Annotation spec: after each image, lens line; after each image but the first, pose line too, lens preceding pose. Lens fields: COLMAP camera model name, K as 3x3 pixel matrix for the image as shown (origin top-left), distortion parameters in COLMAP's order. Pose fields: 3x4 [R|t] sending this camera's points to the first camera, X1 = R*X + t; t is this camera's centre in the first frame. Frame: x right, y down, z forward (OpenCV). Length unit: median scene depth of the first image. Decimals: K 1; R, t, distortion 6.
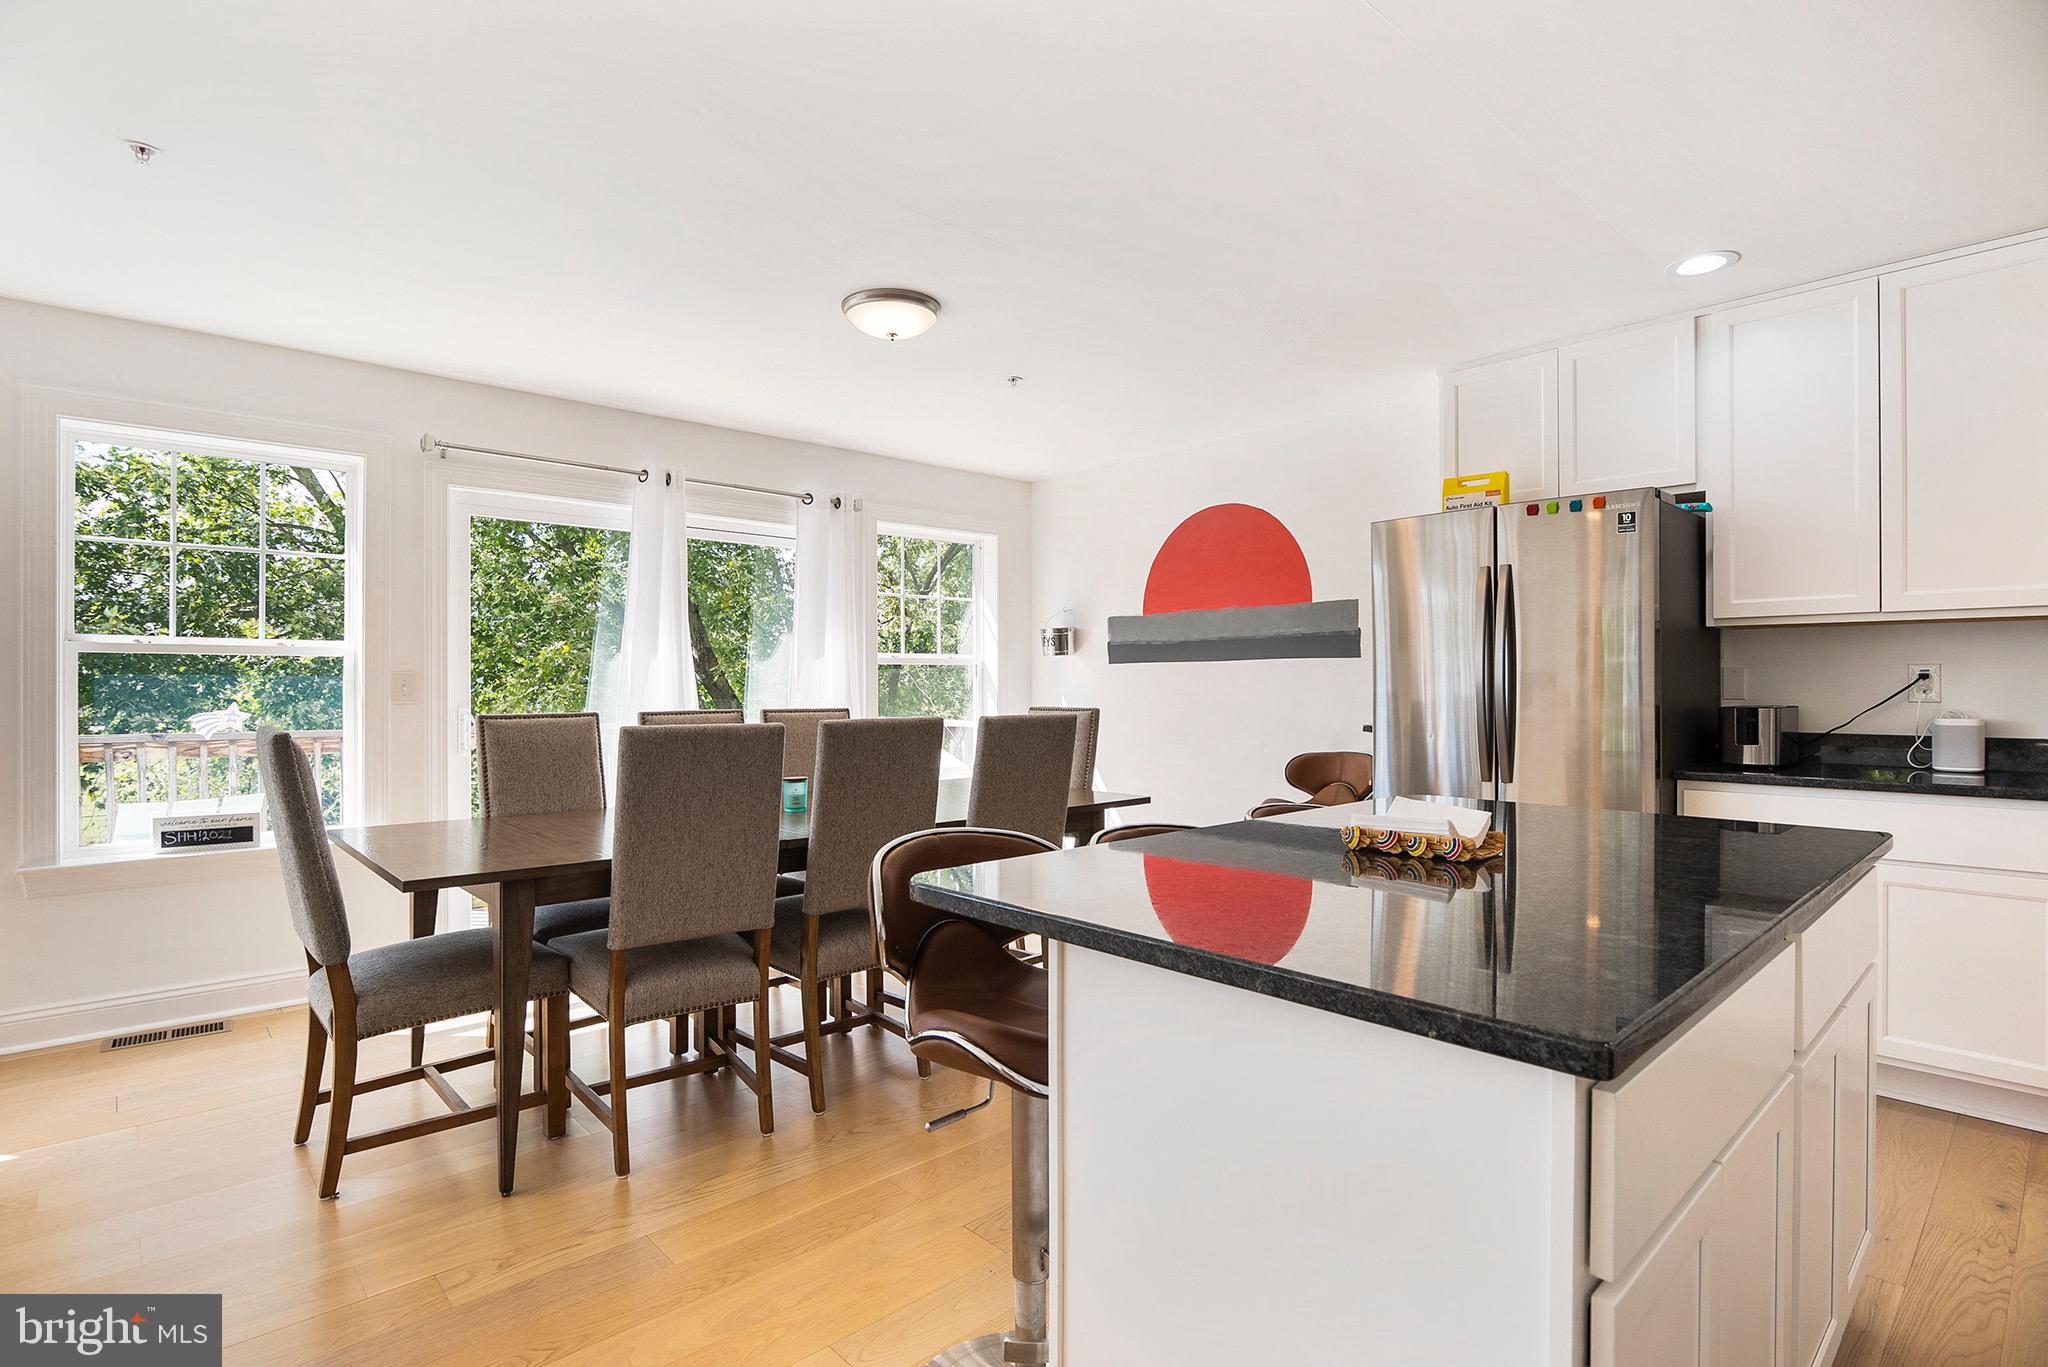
lens RADIAL K [[999.6, 0, 1017.6], [0, 999.6, 686.5], [0, 0, 1]] dist [-0.013055, -0.000682]
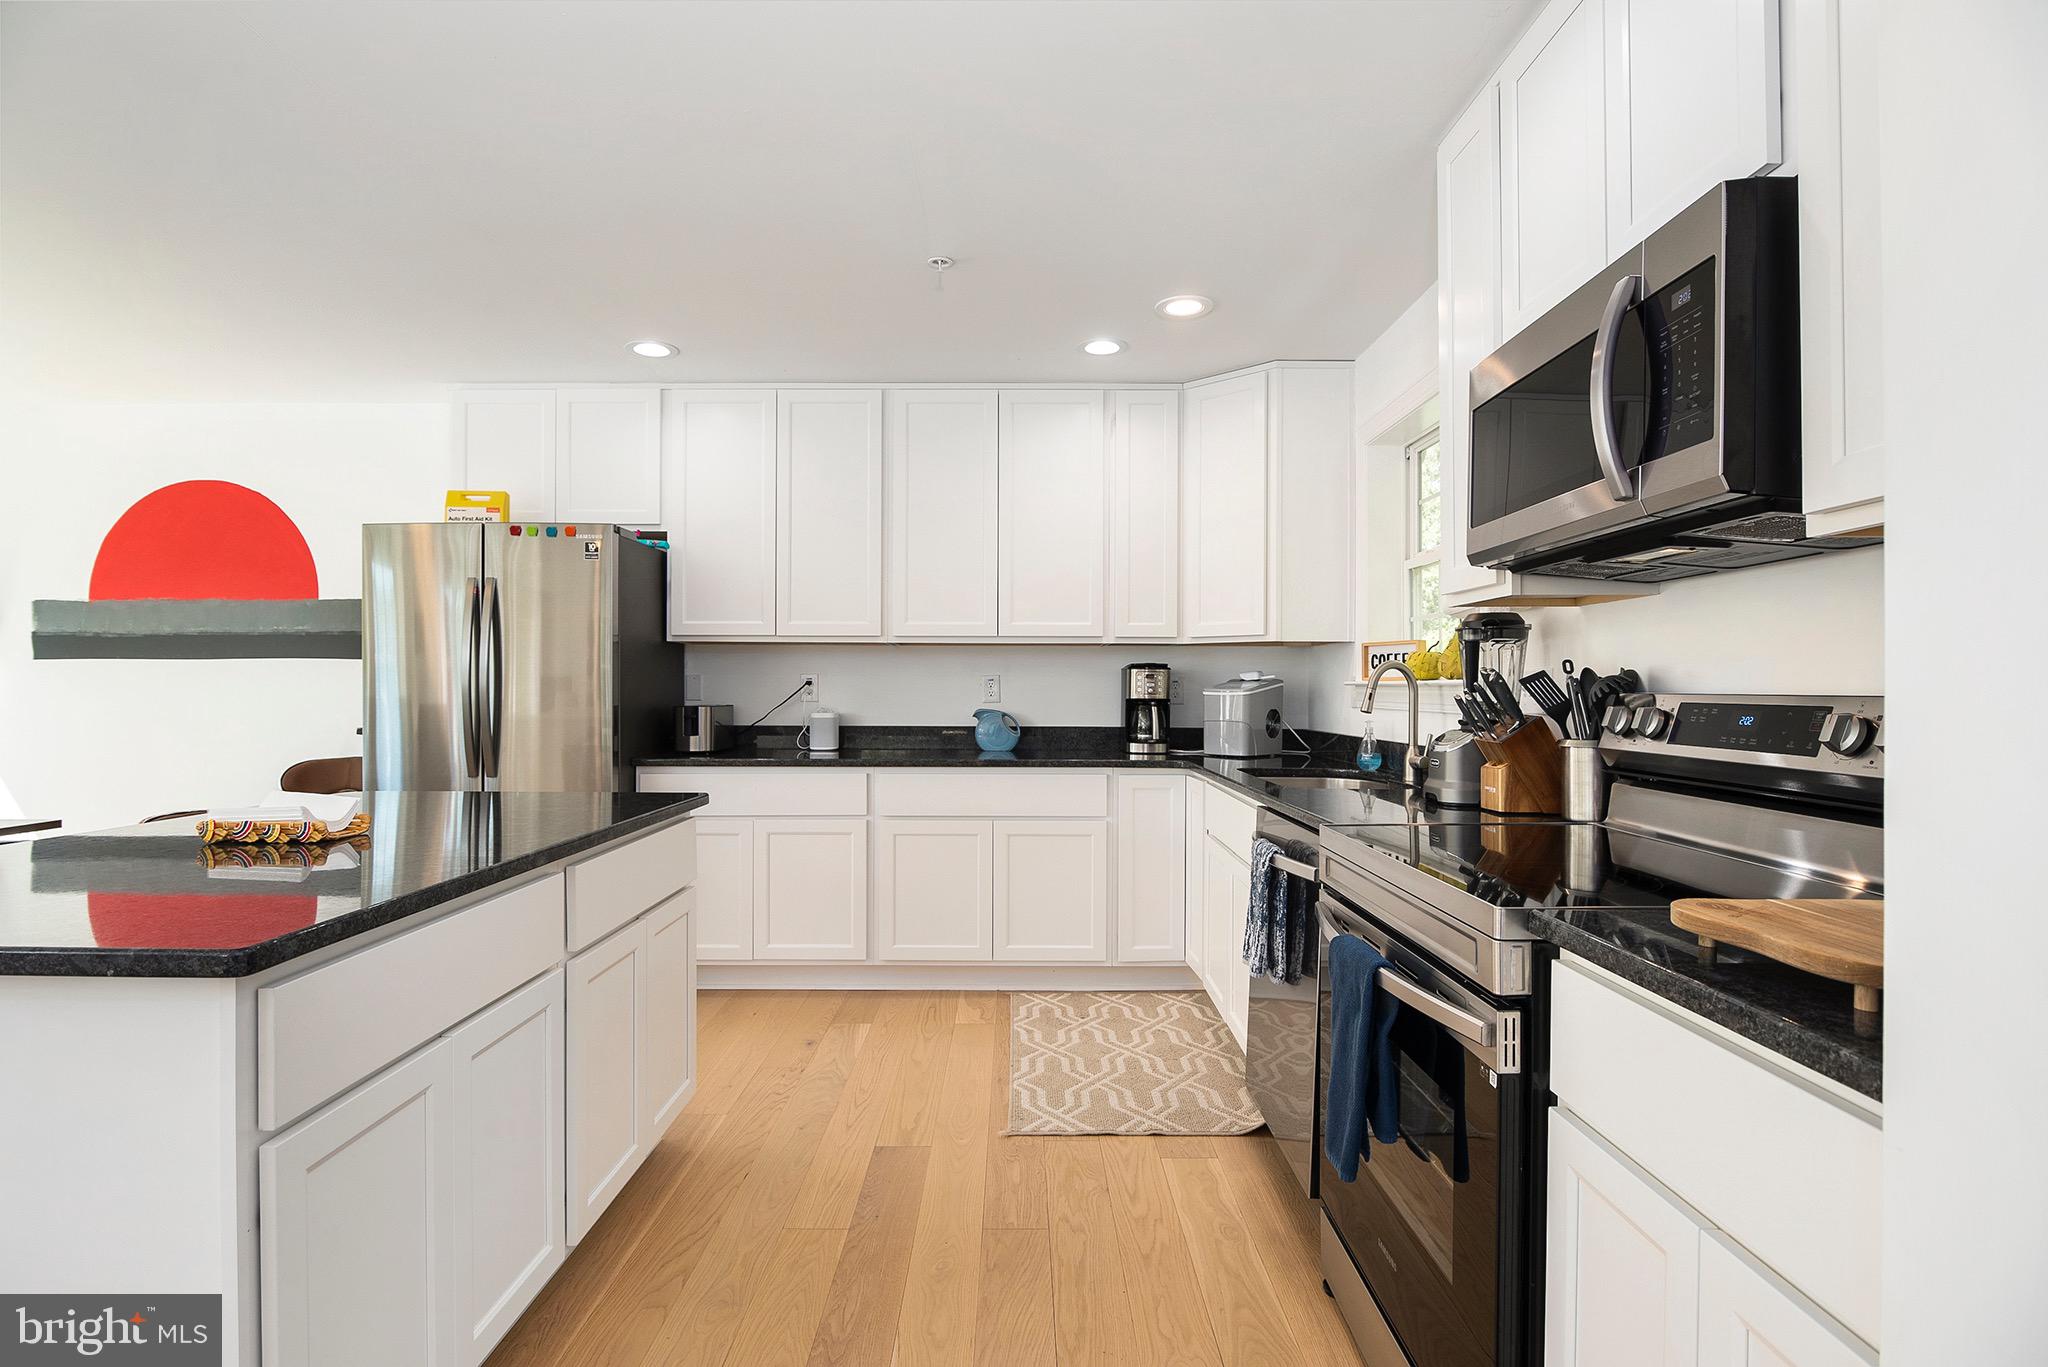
lens RADIAL K [[999.6, 0, 1017.6], [0, 999.6, 686.5], [0, 0, 1]] dist [-0.013055, -0.000682]
pose [[0.675256, 0.006226, 0.737557, 0.076474], [-0.002437, 0.999978, -0.006210, 0.002626], [-0.737580, 0.002396, 0.675256, -0.168035]]
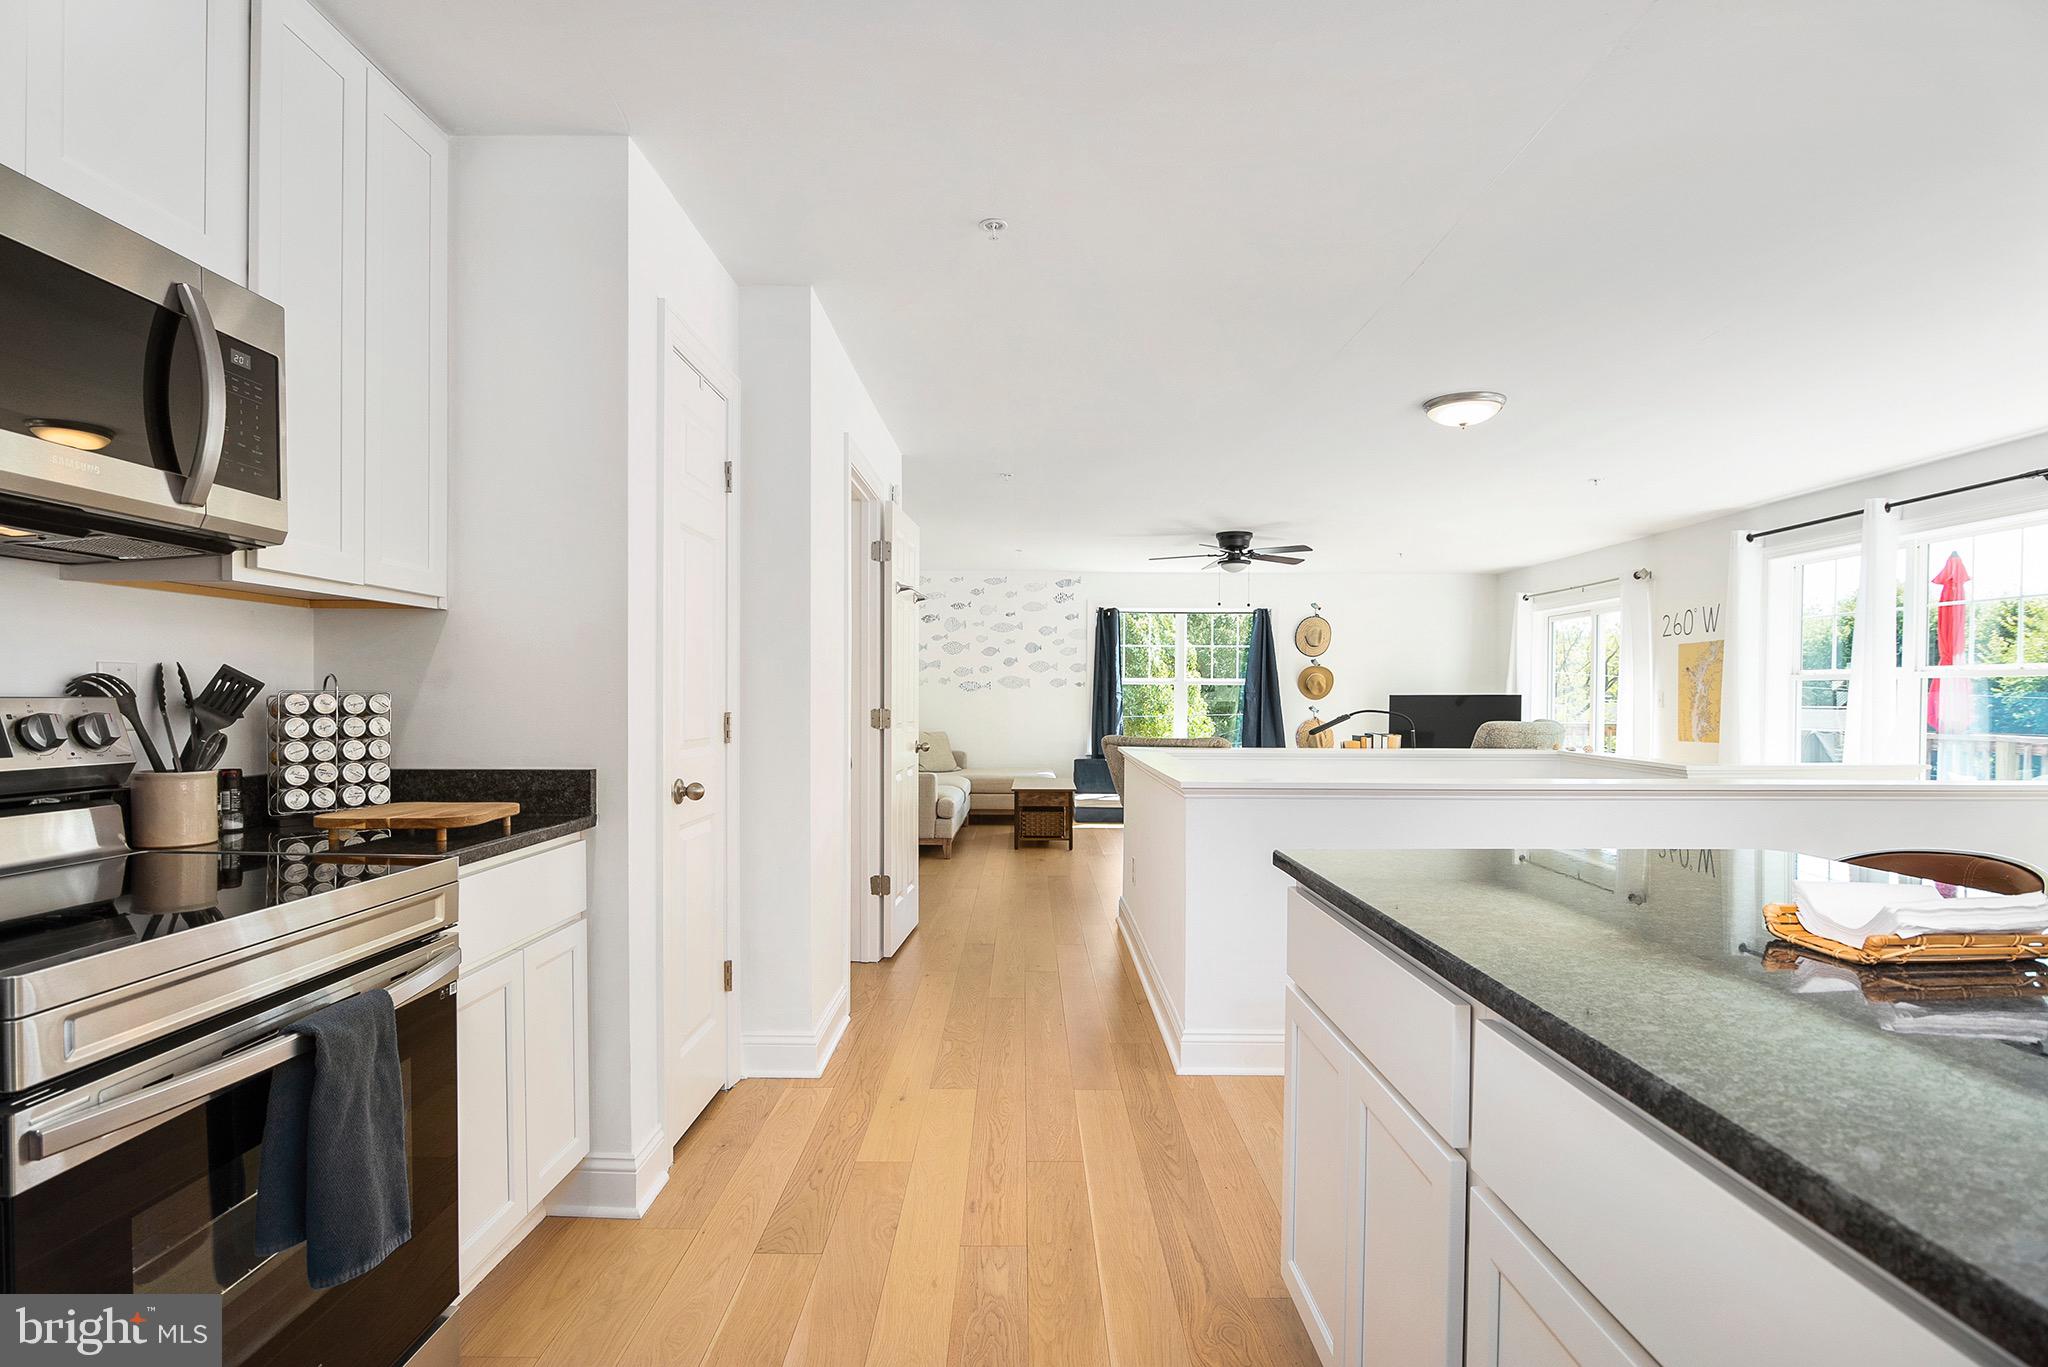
lens RADIAL K [[1015.7, 0, 1022.5], [0, 1015.7, 707.7], [0, 0, 1]] dist [-0.014214, -0.000954]
pose [[-0.677772, 0.006551, -0.735243, 0.678109], [-0.005641, 0.999885, 0.014109, -0.001184], [0.735250, 0.013710, -0.677657, 0.532891]]
